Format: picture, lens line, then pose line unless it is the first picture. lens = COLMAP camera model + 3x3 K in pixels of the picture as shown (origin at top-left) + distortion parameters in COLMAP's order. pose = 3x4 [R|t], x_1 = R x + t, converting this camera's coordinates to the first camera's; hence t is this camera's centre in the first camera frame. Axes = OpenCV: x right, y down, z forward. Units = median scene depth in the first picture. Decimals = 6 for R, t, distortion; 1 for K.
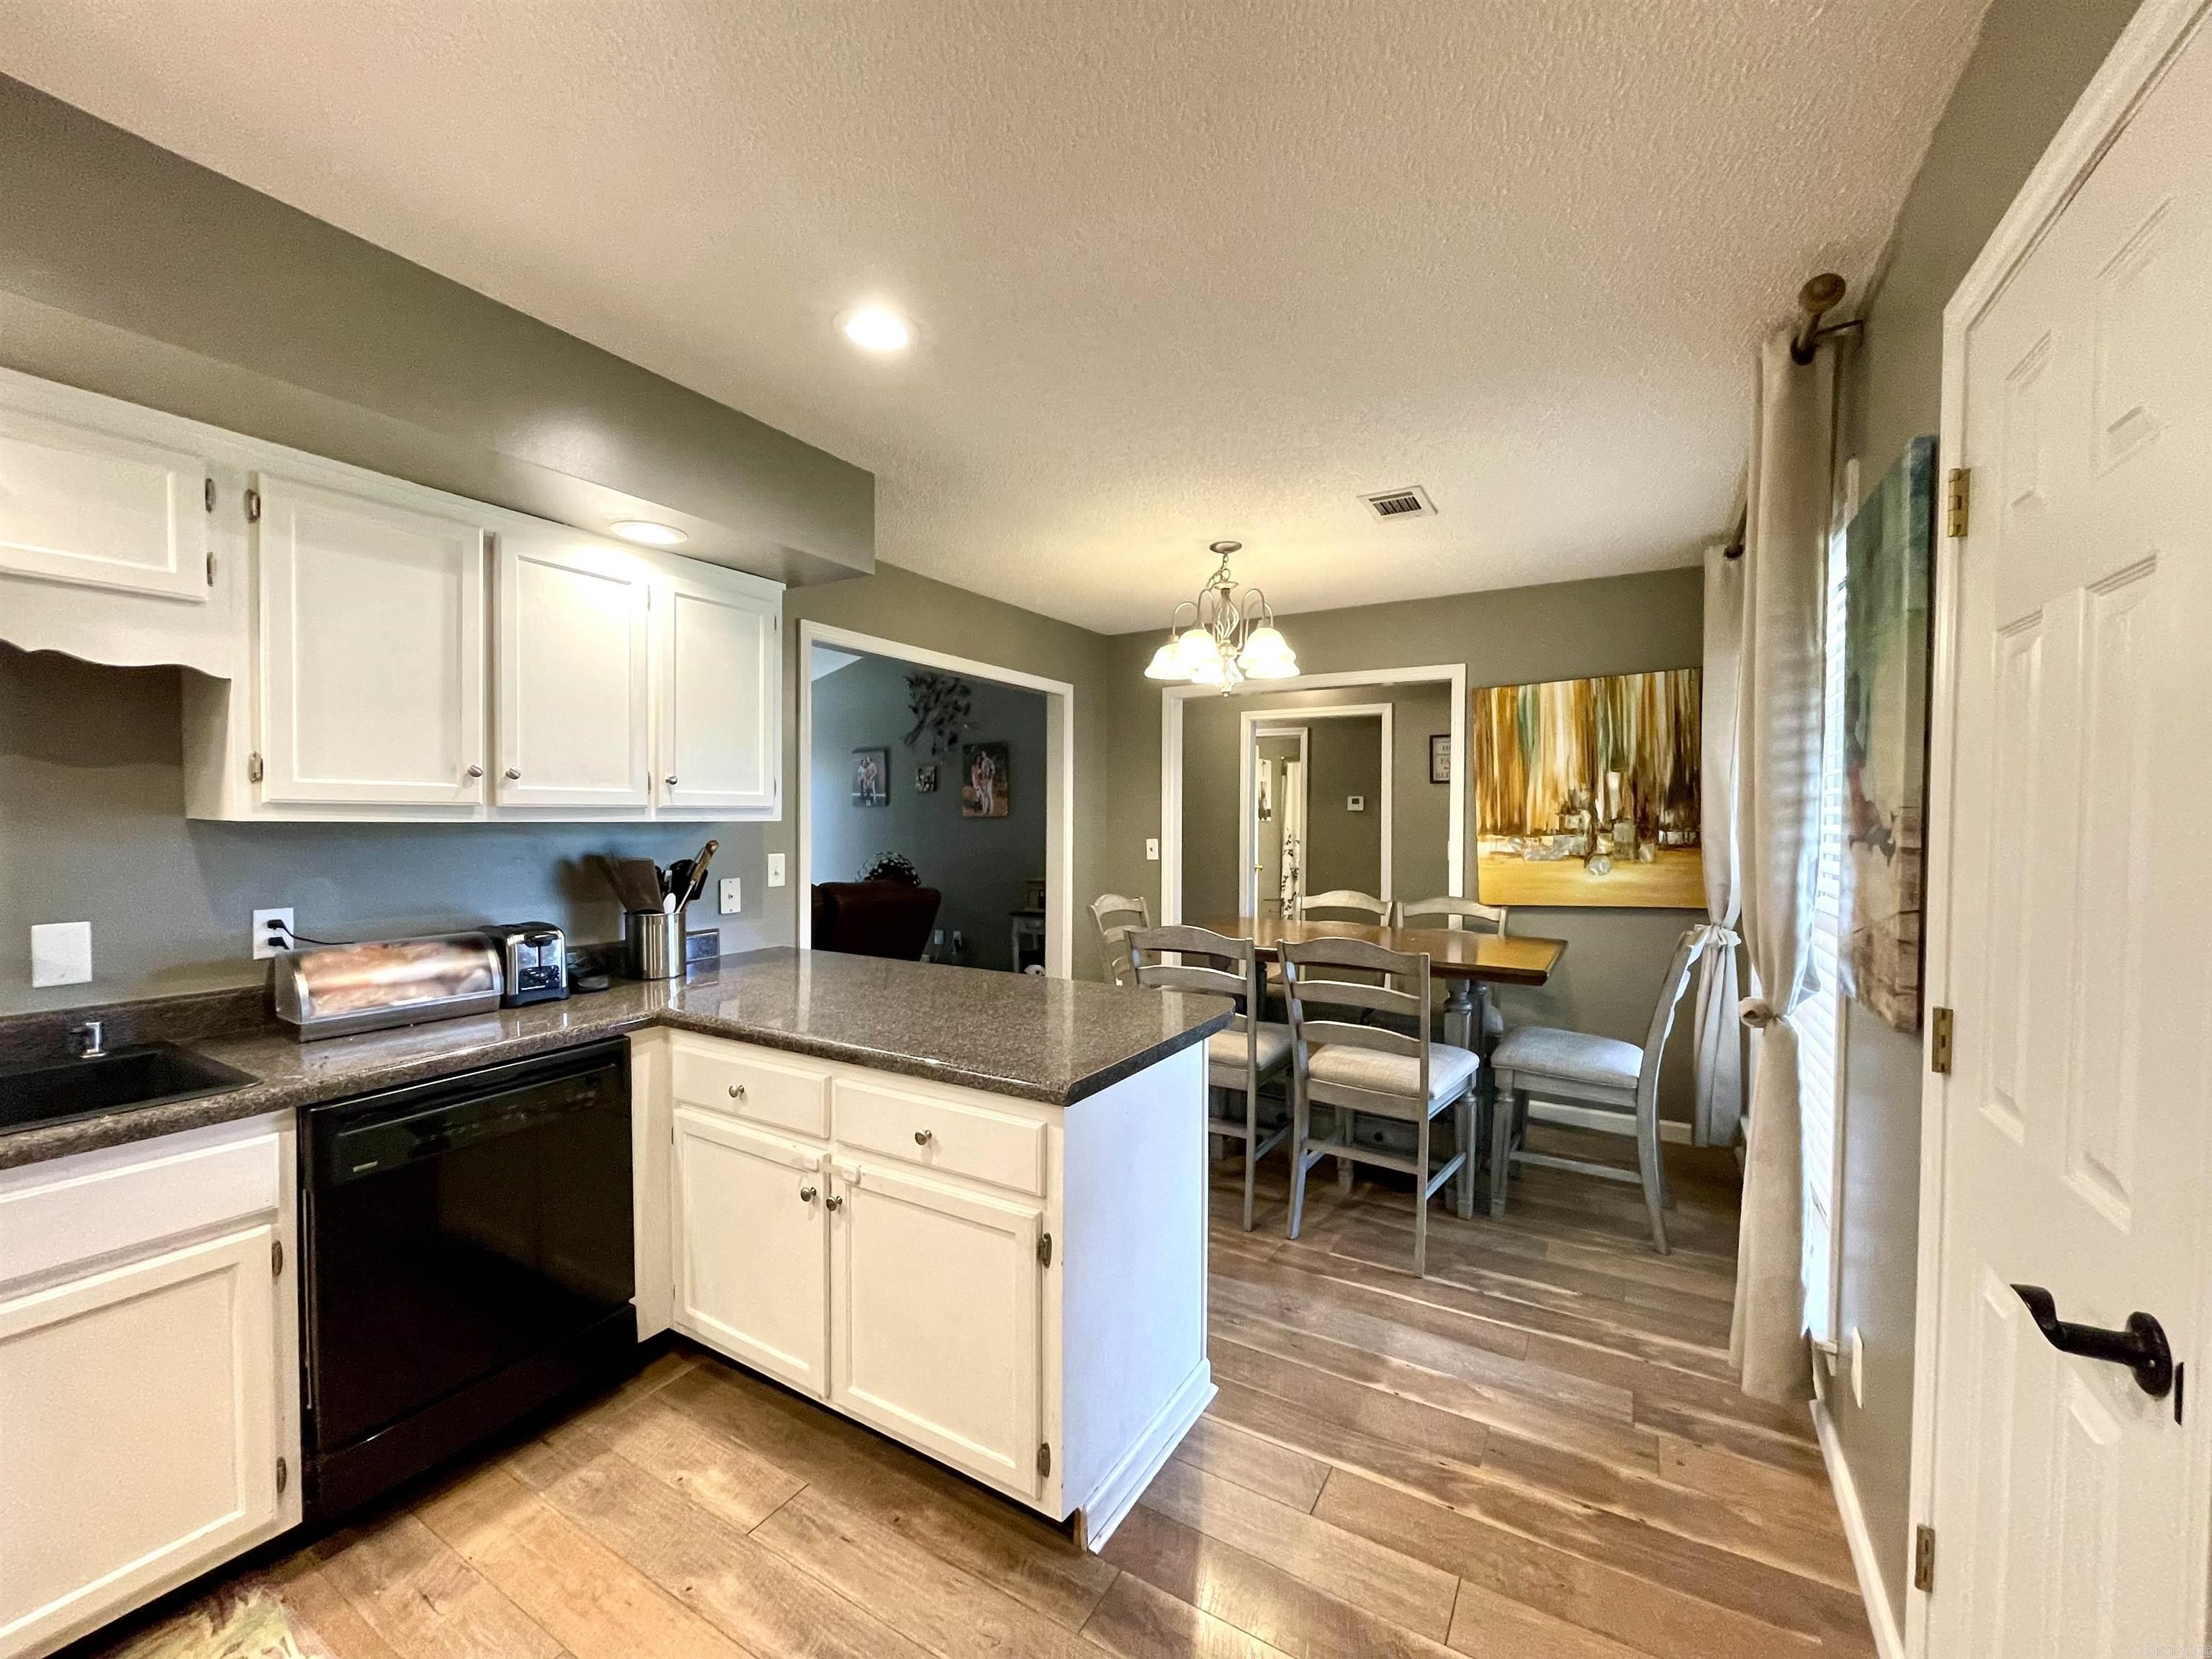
lens RADIAL K [[894.0, 0, 1098.4], [0, 894.0, 833.9], [0, 0, 1]] dist [0.000434, -0.000408]
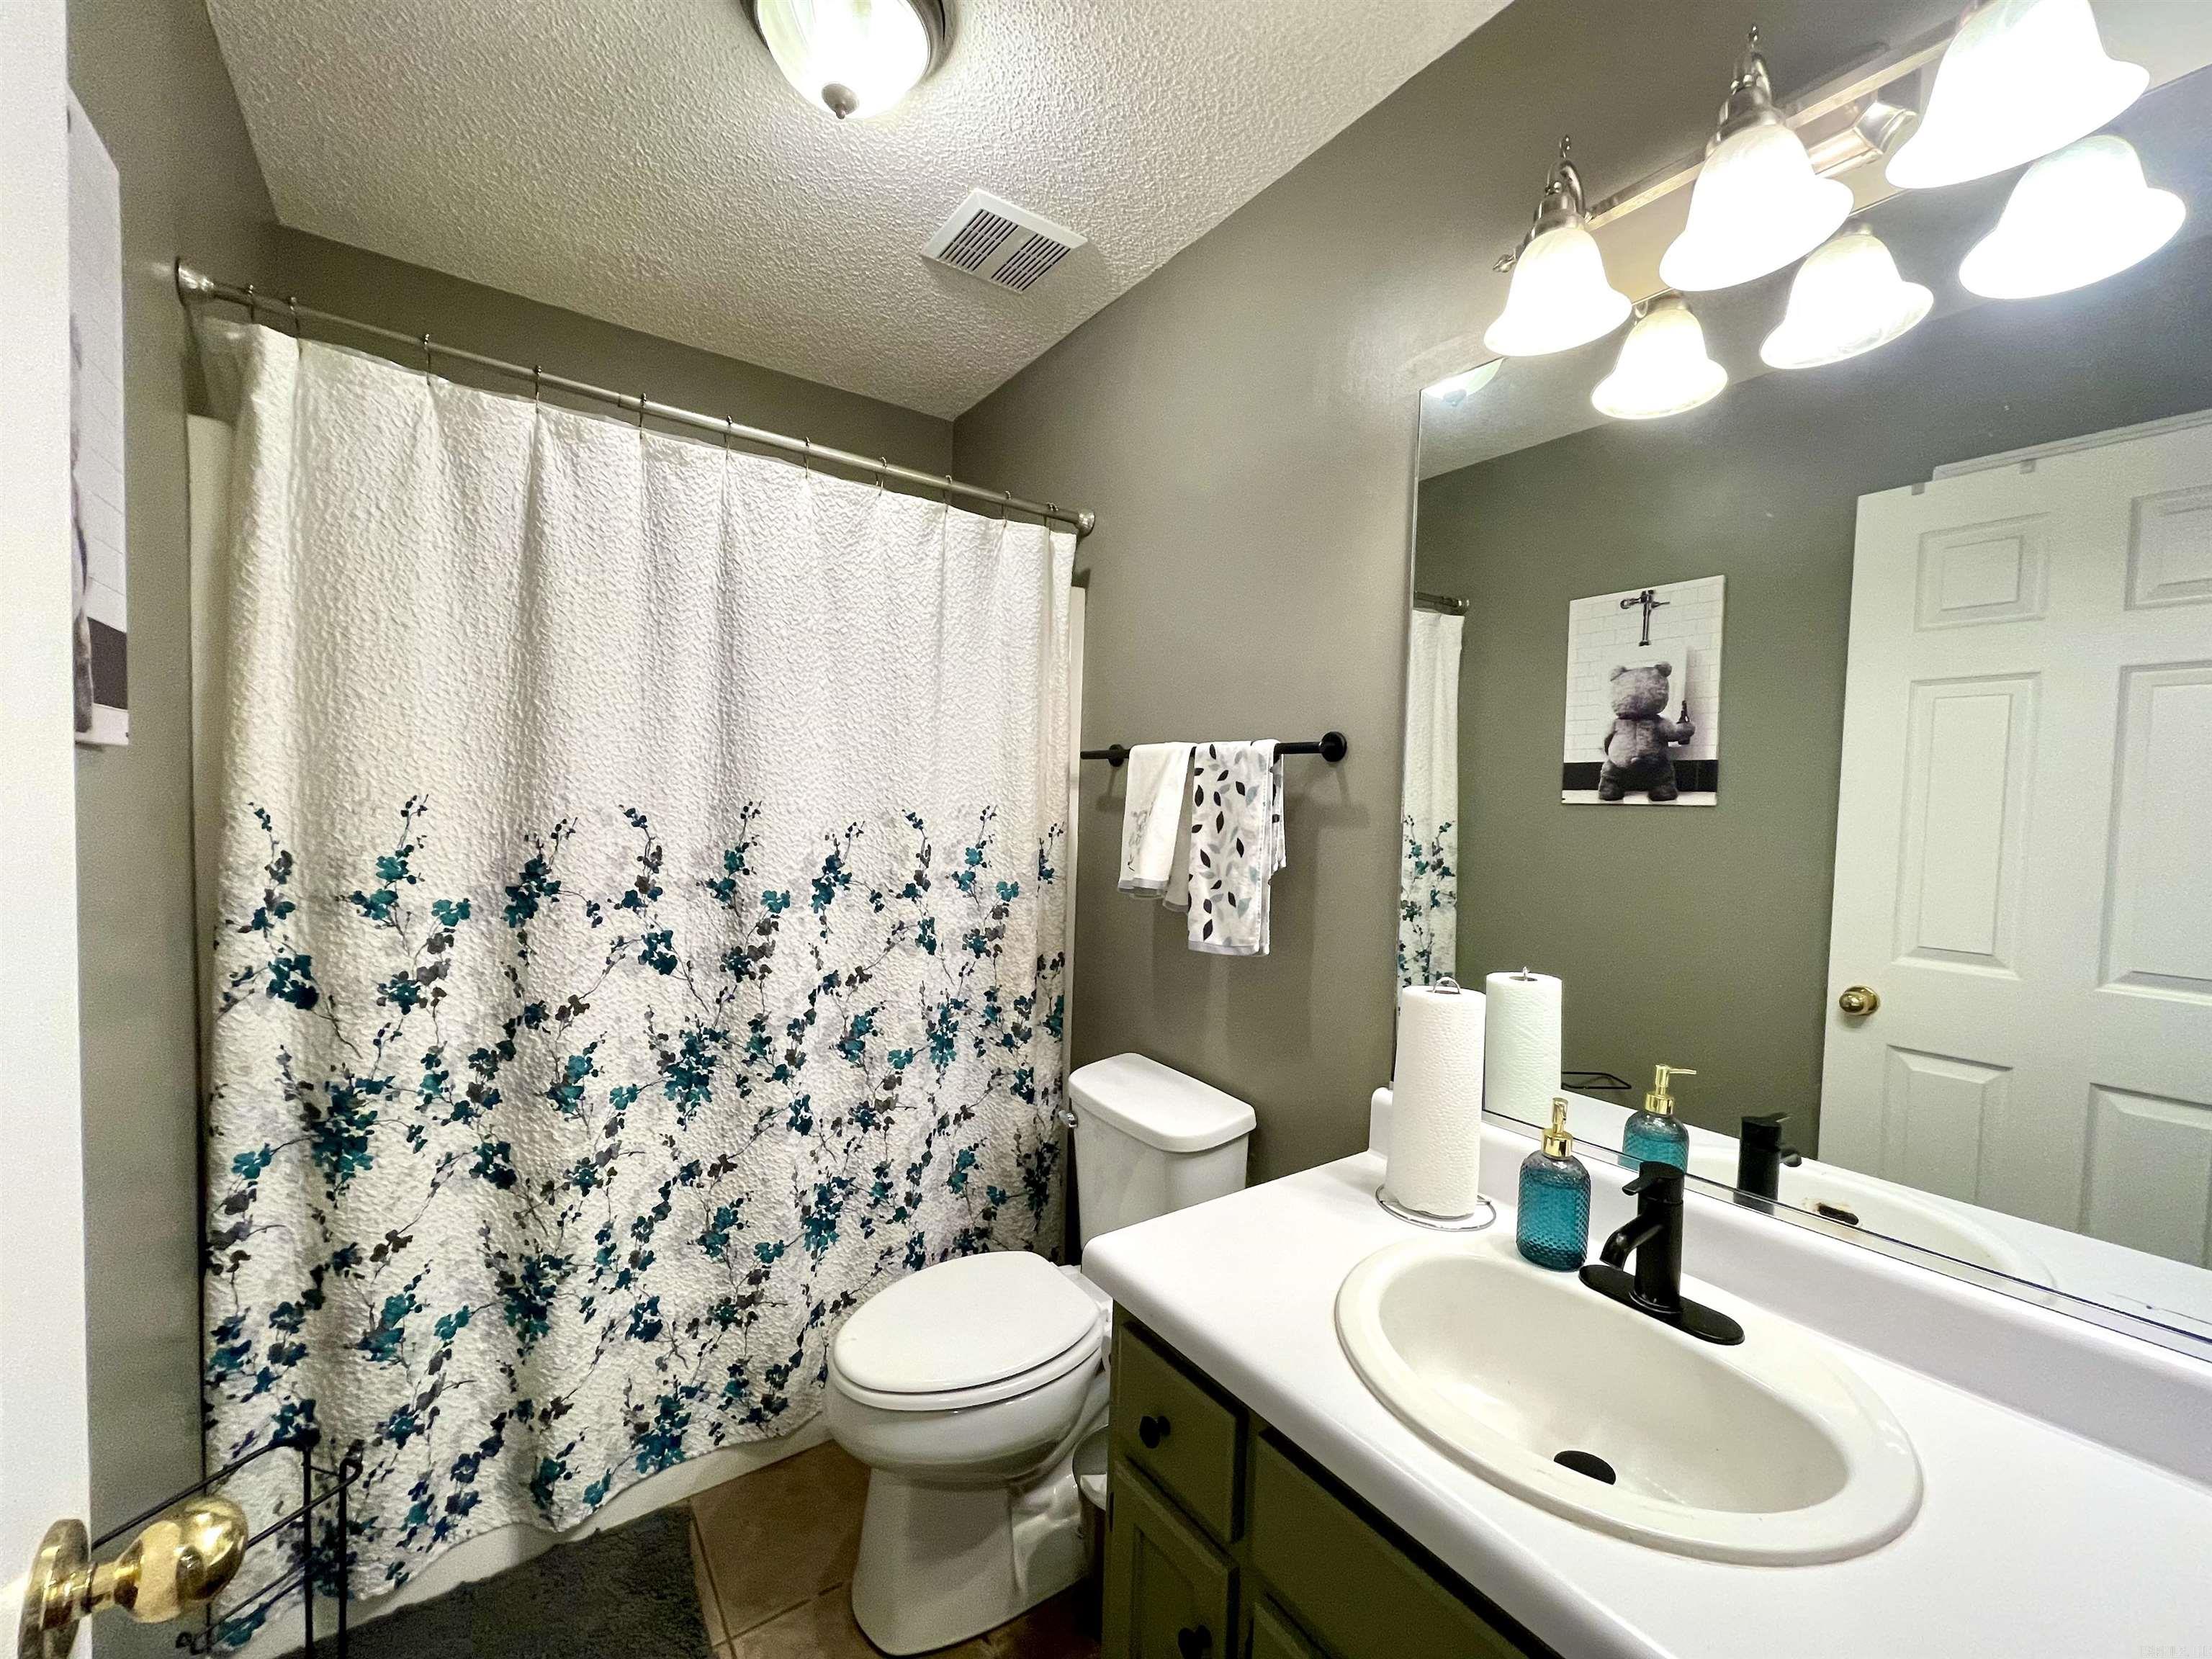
lens RADIAL K [[894.0, 0, 1092.2], [0, 894.0, 819.9], [0, 0, 1]] dist [0.000434, -0.000408]
pose [[0.406054, -0.015528, 0.913717, 0.323034], [-0.011490, 0.999690, 0.022095, -0.024410], [-0.913777, -0.019471, 0.405750, 1.961195]]
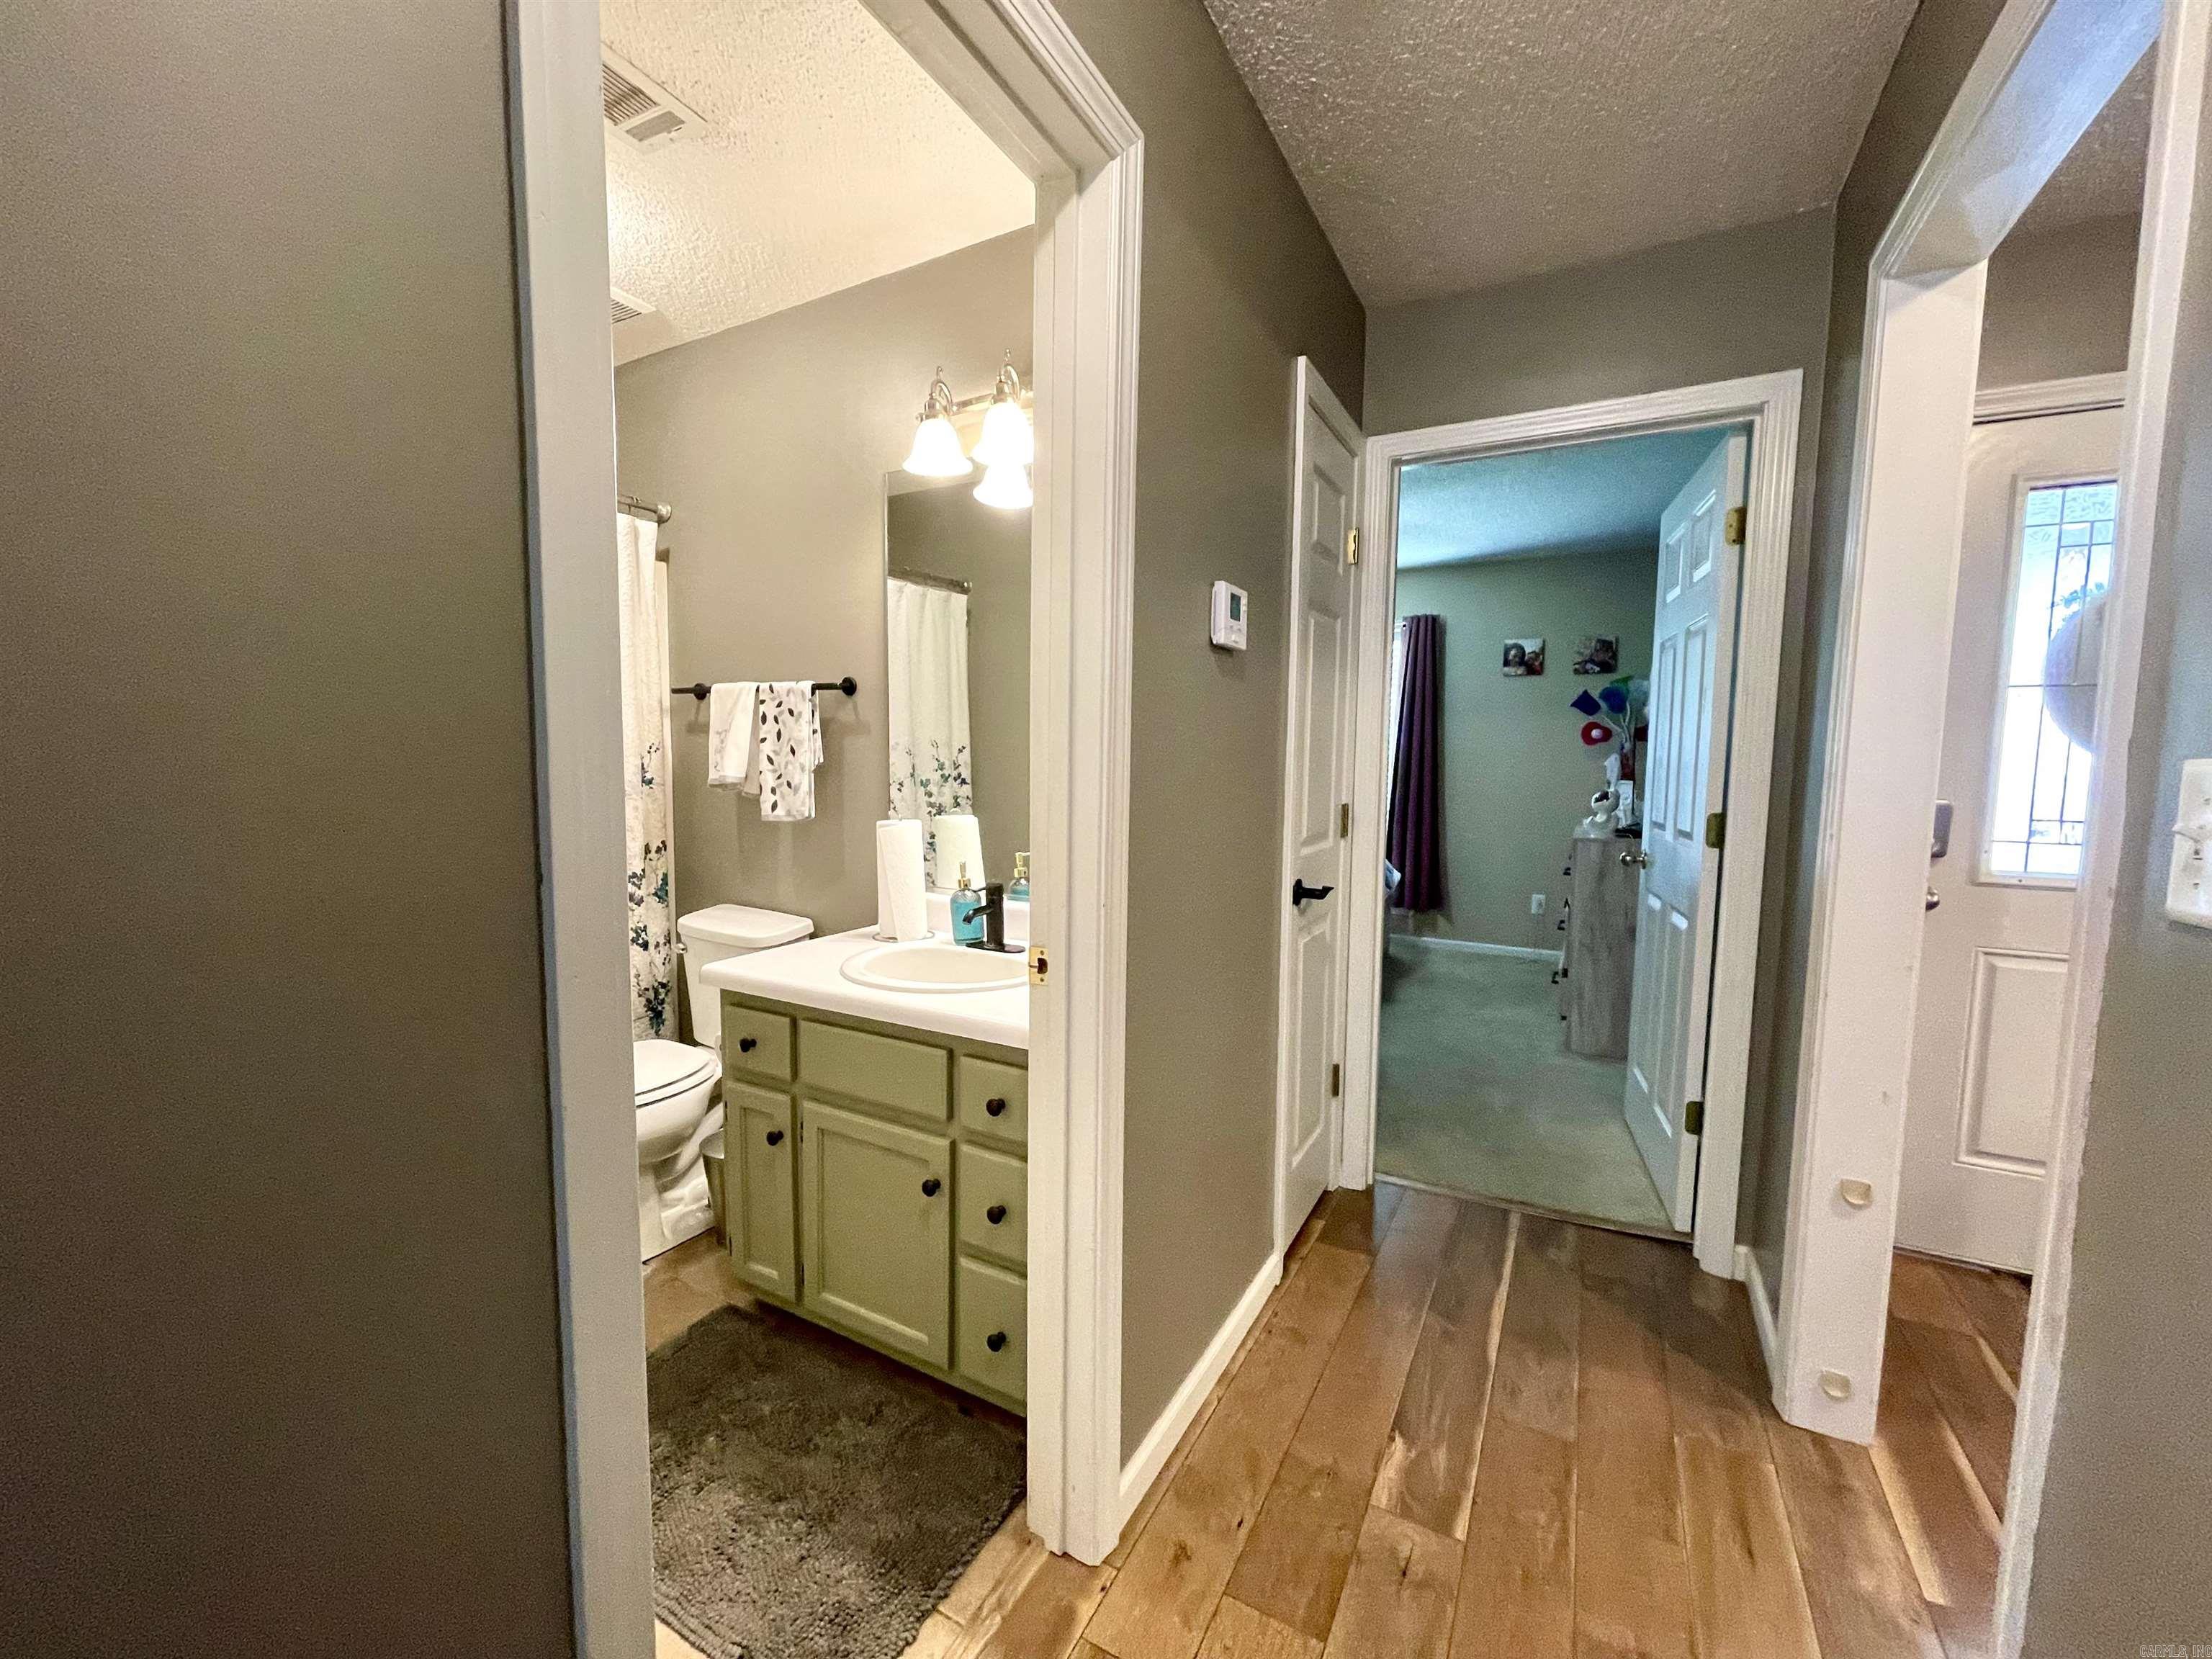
lens RADIAL K [[894.0, 0, 1103.6], [0, 894.0, 836.2], [0, 0, 1]] dist [0.000434, -0.000408]
pose [[-0.036222, -0.095131, 0.994806, 0.134045], [0.003781, 0.995439, 0.095329, -0.007676], [-0.999337, 0.007214, -0.035697, 1.888674]]
